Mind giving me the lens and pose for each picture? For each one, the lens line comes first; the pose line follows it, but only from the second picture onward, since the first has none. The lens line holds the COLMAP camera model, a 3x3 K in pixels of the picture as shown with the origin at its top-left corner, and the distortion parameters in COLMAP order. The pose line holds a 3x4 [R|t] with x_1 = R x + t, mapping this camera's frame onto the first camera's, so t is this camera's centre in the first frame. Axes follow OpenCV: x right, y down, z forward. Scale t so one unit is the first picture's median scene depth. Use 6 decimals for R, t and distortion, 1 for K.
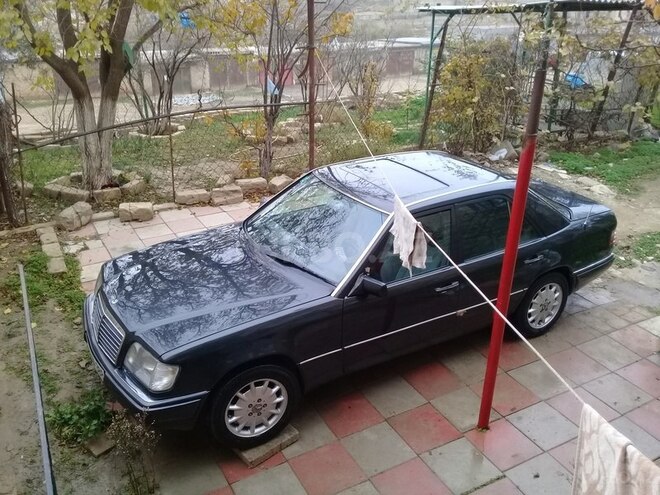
lens RADIAL K [[608.1, 0, 330.0], [0, 608.1, 247.5], [0, 0, 1]] dist [0.069899, -0.146462]
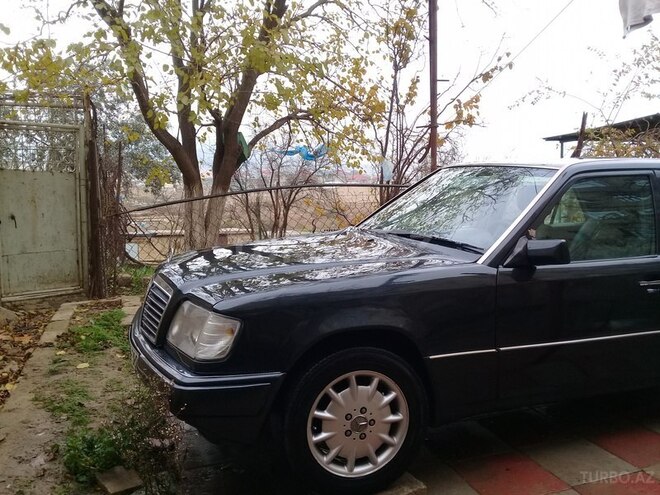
lens RADIAL K [[608.1, 0, 330.0], [0, 608.1, 247.5], [0, 0, 1]] dist [0.069899, -0.146462]
pose [[0.983199, -0.002556, -0.182517, -0.035003], [-0.054350, 0.950450, -0.306090, 0.280671], [0.174255, 0.310867, 0.934343, 0.359062]]
